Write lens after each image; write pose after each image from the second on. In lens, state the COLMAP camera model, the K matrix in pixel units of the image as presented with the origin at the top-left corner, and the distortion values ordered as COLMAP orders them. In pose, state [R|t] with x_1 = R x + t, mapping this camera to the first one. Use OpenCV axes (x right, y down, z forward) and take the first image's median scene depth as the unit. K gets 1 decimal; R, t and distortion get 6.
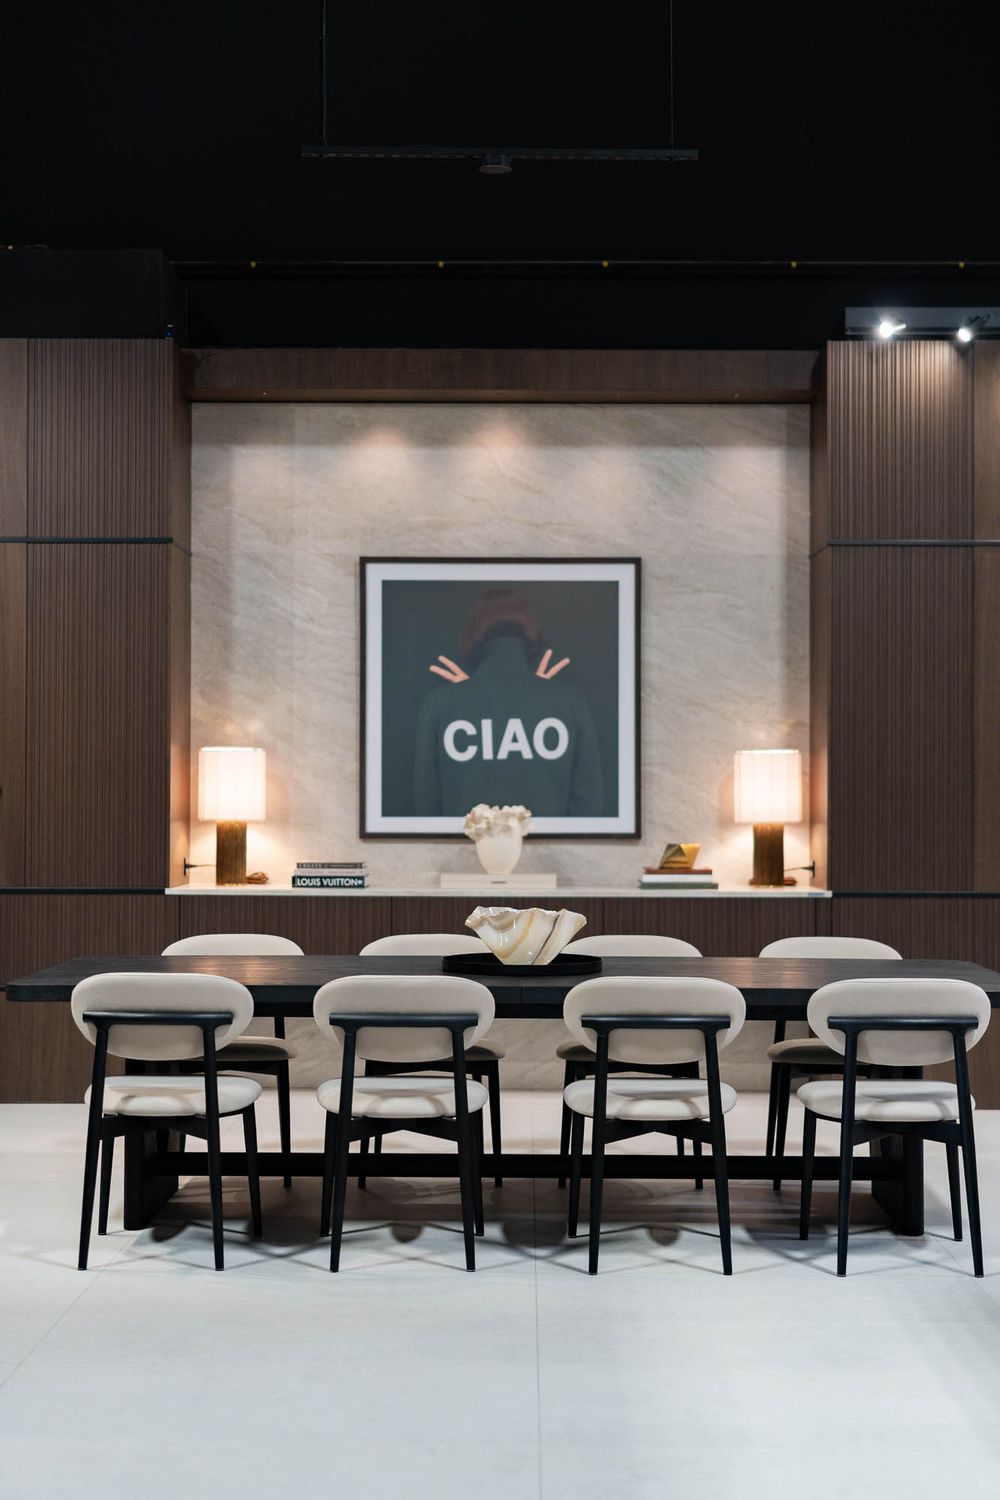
lens RADIAL K [[2313.3, 0, 502.4], [0, 2313.3, 712.7], [0, 0, 1]] dist [0.077812, -0.054660]
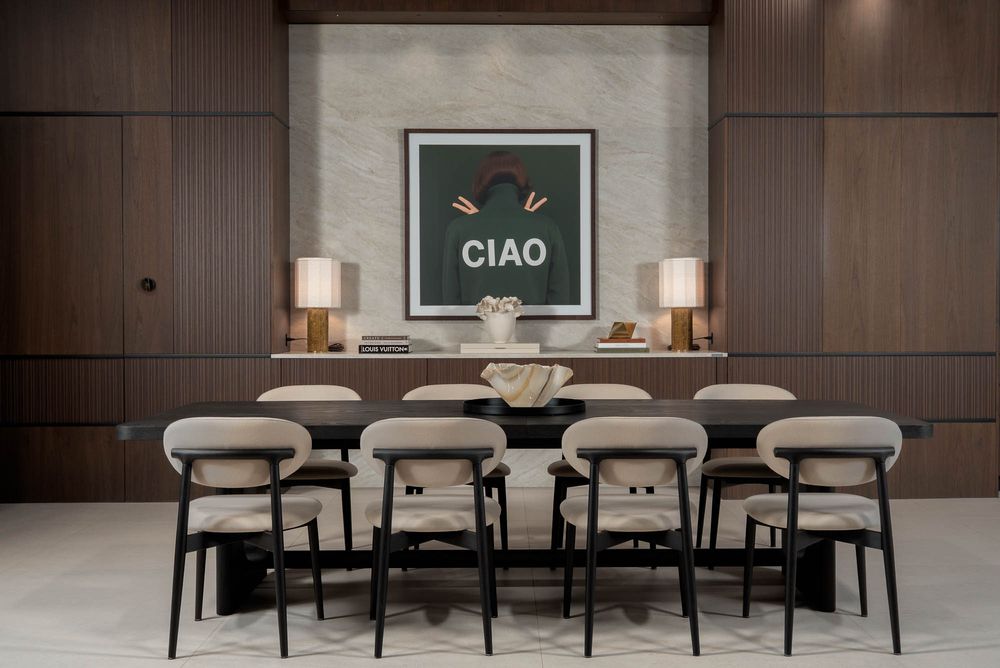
lens RADIAL K [[1177.4, 0, 540.5], [0, 1177.4, 316.7], [0, 0, 1]] dist [0.002331, 0.001880]
pose [[0.999043, -0.005217, 0.043433, -0.008214], [0.003551, 0.999258, 0.038342, 0.023760], [-0.043601, -0.038151, 0.998320, 0.246582]]
